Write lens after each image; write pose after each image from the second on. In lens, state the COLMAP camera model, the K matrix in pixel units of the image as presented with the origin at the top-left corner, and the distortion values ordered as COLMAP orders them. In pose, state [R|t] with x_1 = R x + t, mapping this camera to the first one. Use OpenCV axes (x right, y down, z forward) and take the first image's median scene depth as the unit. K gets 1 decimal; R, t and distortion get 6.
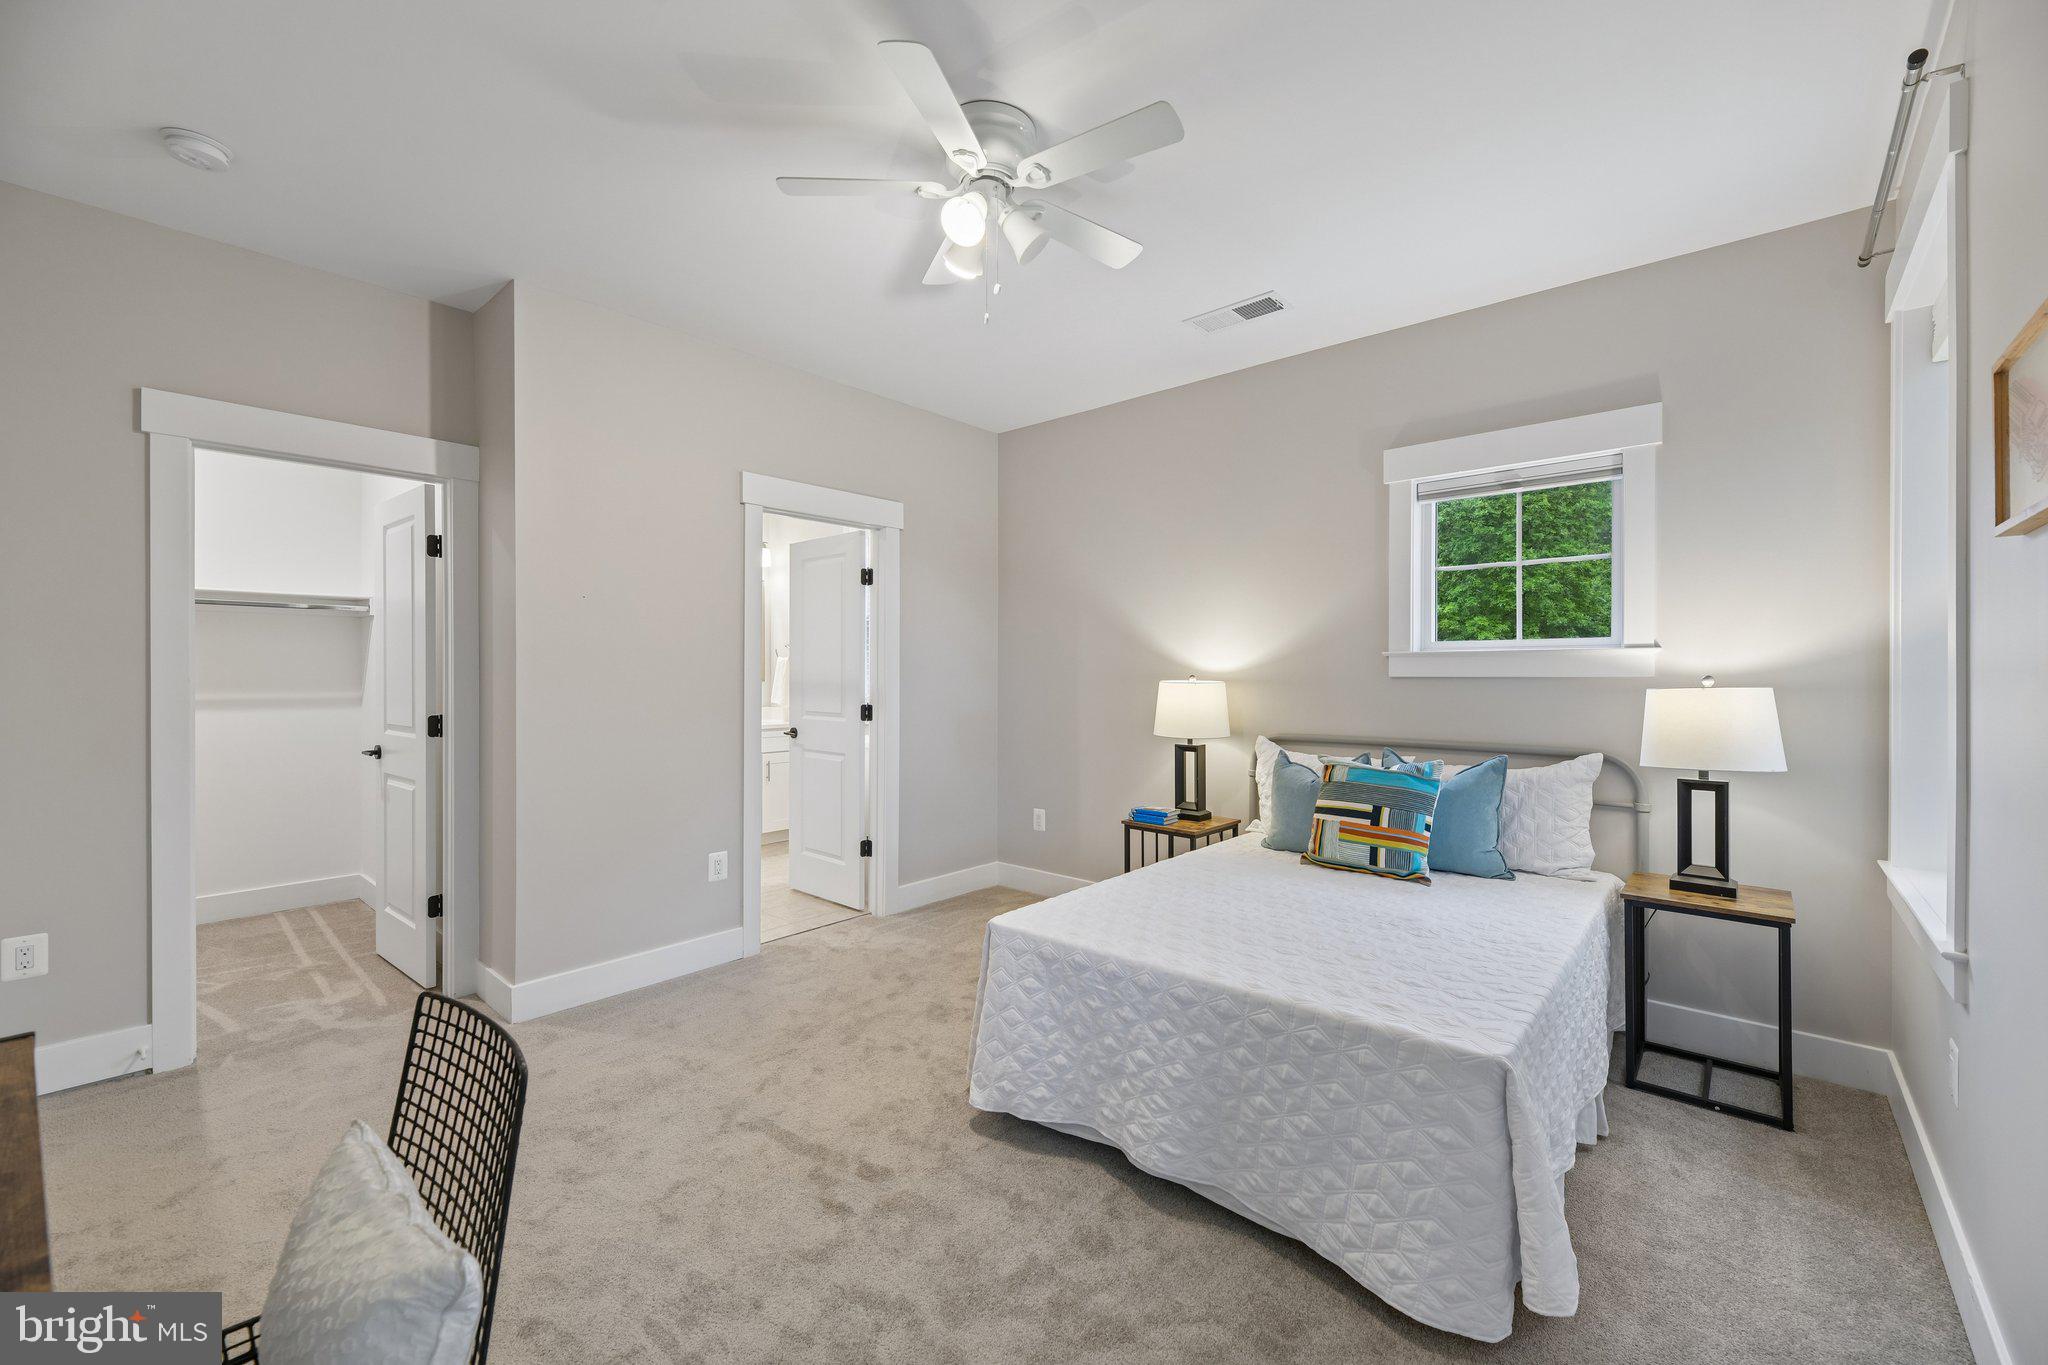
lens RADIAL K [[816.1, 0, 1024.0], [0, 816.1, 682.5], [0, 0, 1]] dist [0.001448, 0.000079]
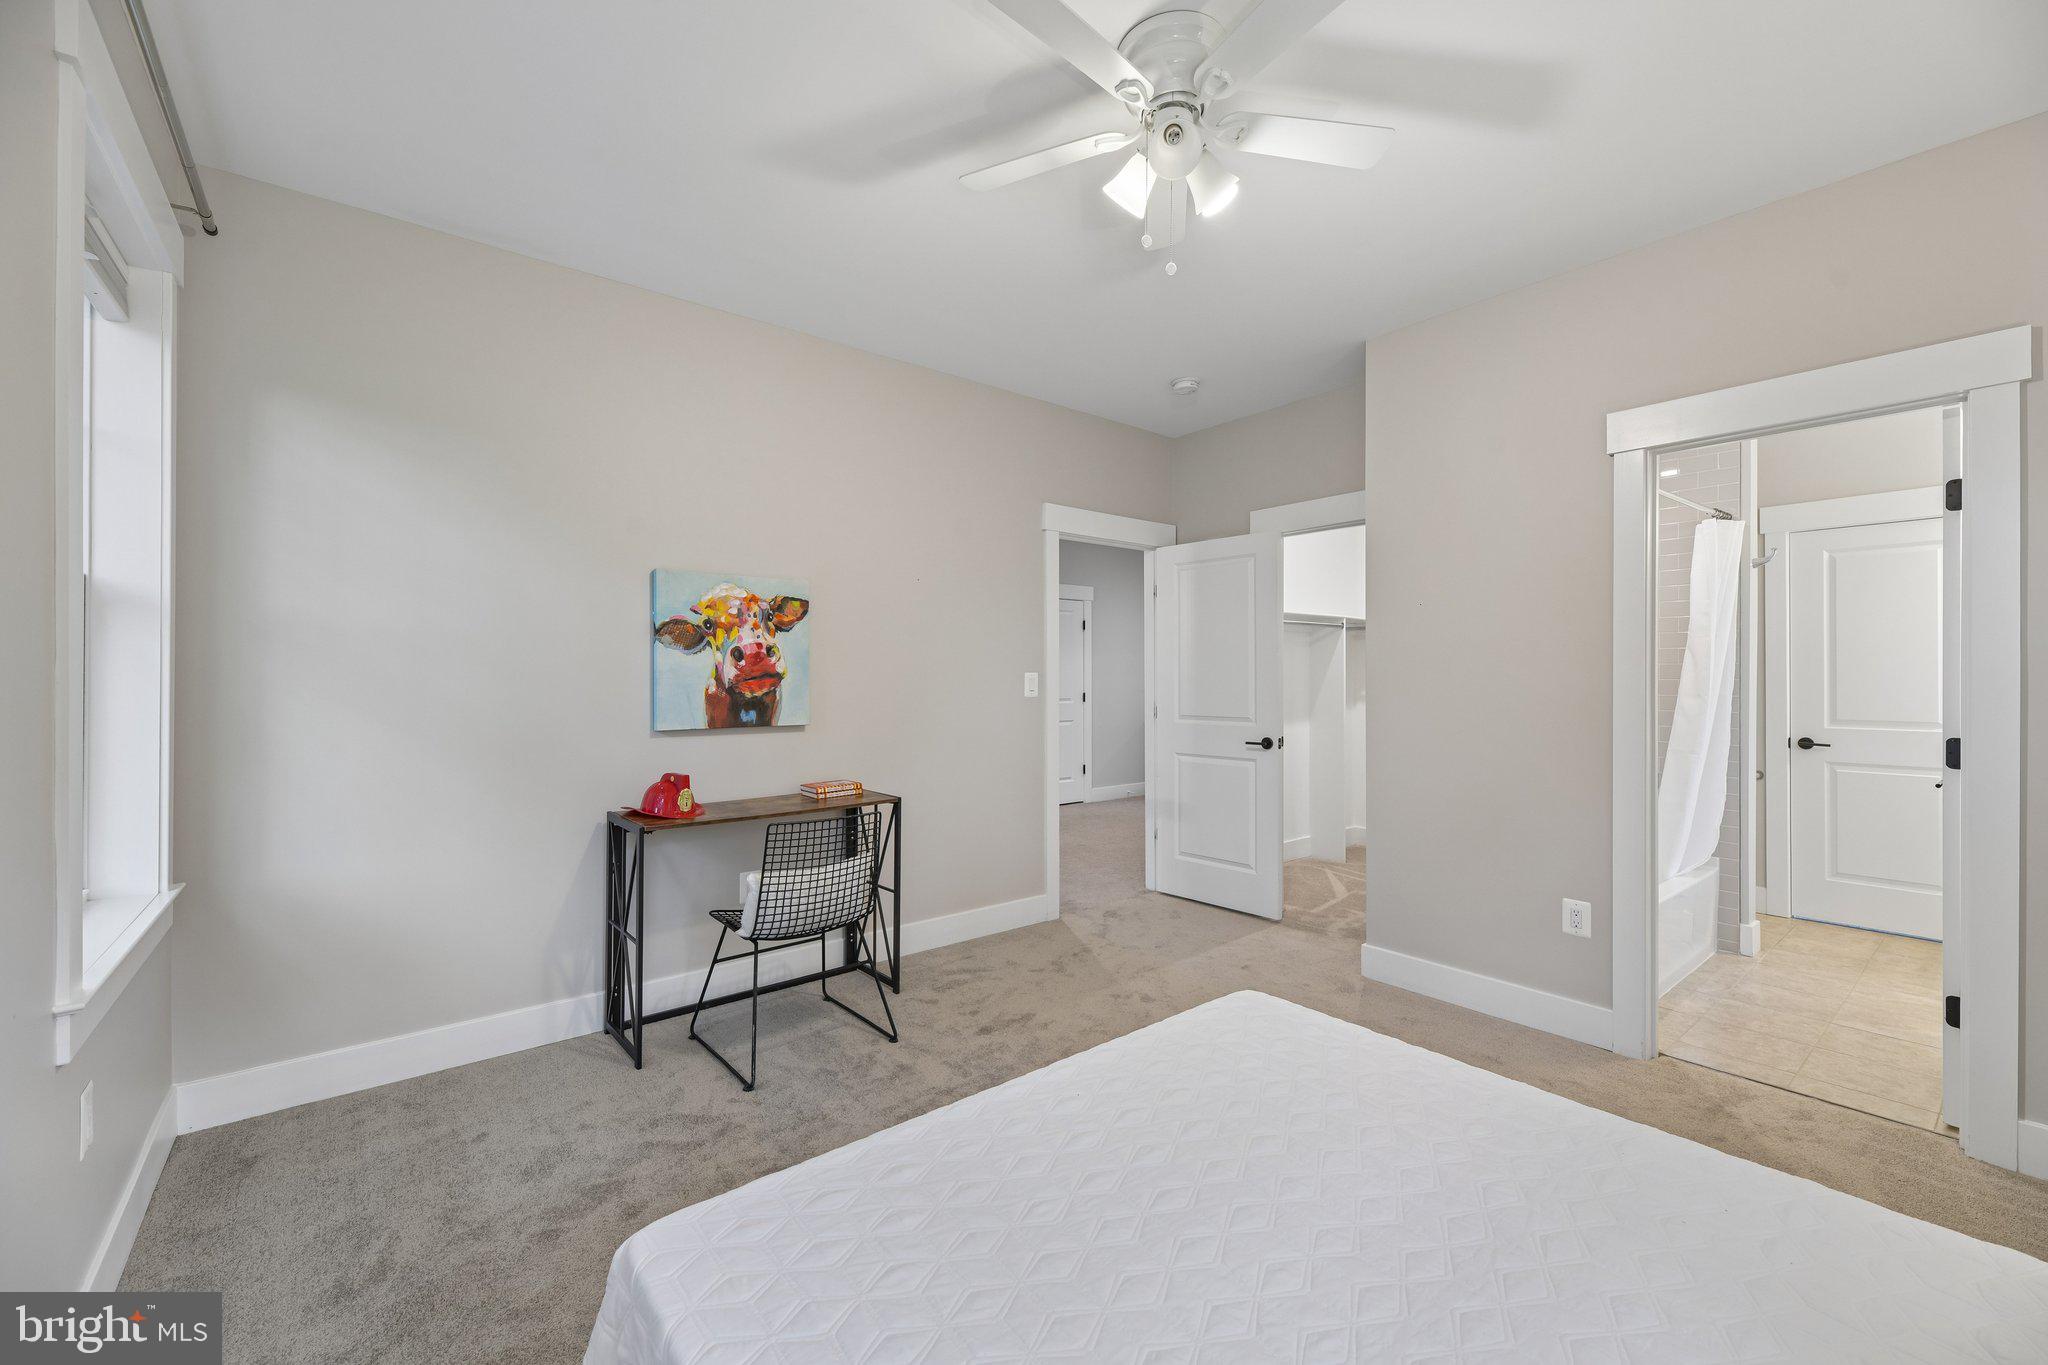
lens RADIAL K [[819.3, 0, 1056.6], [0, 819.3, 680.3], [0, 0, 1]] dist [0.000106, -0.000068]
pose [[-0.158187, 0.000981, -0.987409, 0.583521], [-0.003783, 0.999992, 0.001600, -0.012882], [0.987402, 0.003989, -0.158182, 0.696801]]
